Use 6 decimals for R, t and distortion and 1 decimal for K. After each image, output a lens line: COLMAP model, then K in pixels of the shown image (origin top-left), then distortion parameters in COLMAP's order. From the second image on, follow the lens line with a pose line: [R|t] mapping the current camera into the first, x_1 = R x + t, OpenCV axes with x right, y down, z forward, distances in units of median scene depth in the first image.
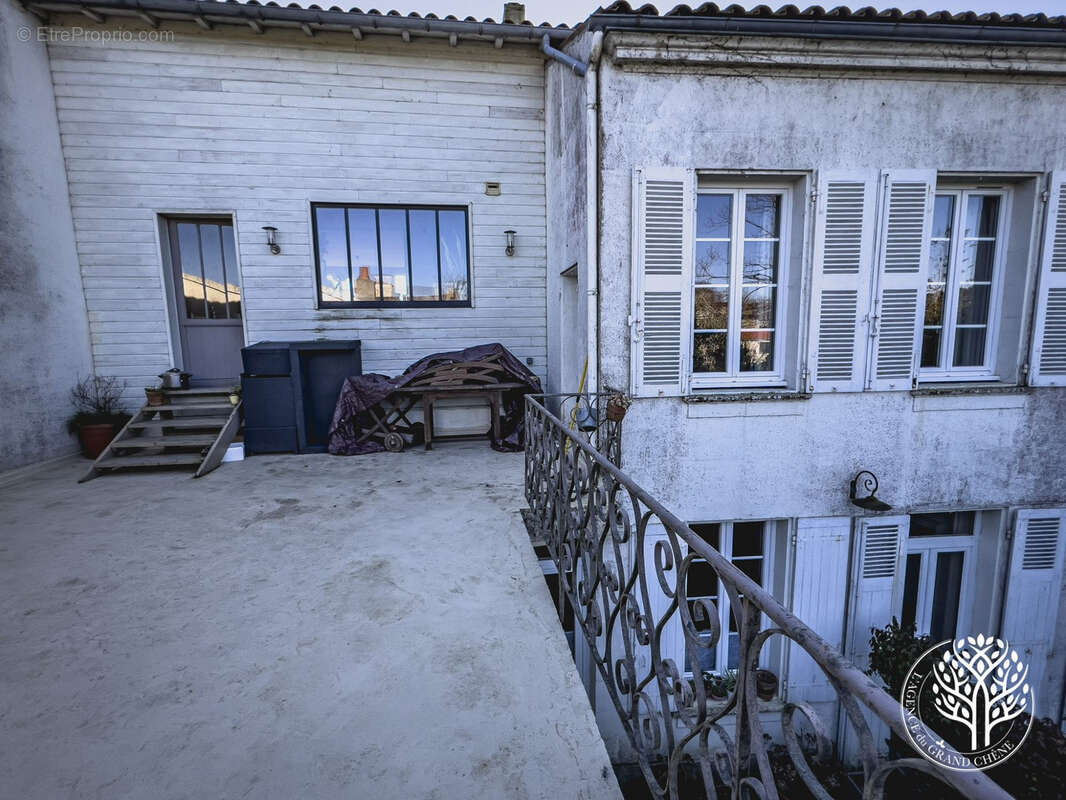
lens RADIAL K [[475.1, 0, 533.0], [0, 475.1, 400.0], [0, 0, 1]] dist [-0.002884, 0.000800]
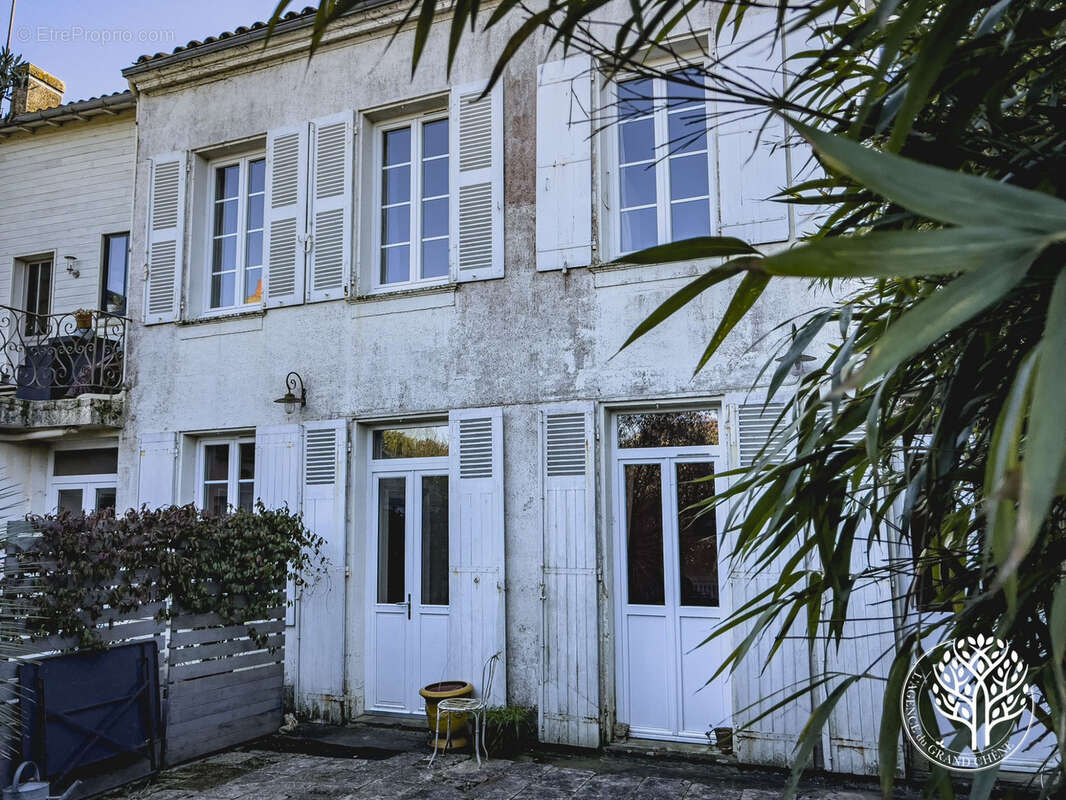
lens RADIAL K [[852.6, 0, 533.0], [0, 852.6, 400.0], [0, 0, 1]] dist [-0.004016, 0.010169]
pose [[0.892161, -0.060436, -0.447657, 2.025448], [-0.059738, 0.966520, -0.249542, 0.652658], [0.447750, 0.249374, 0.858681, -0.385719]]
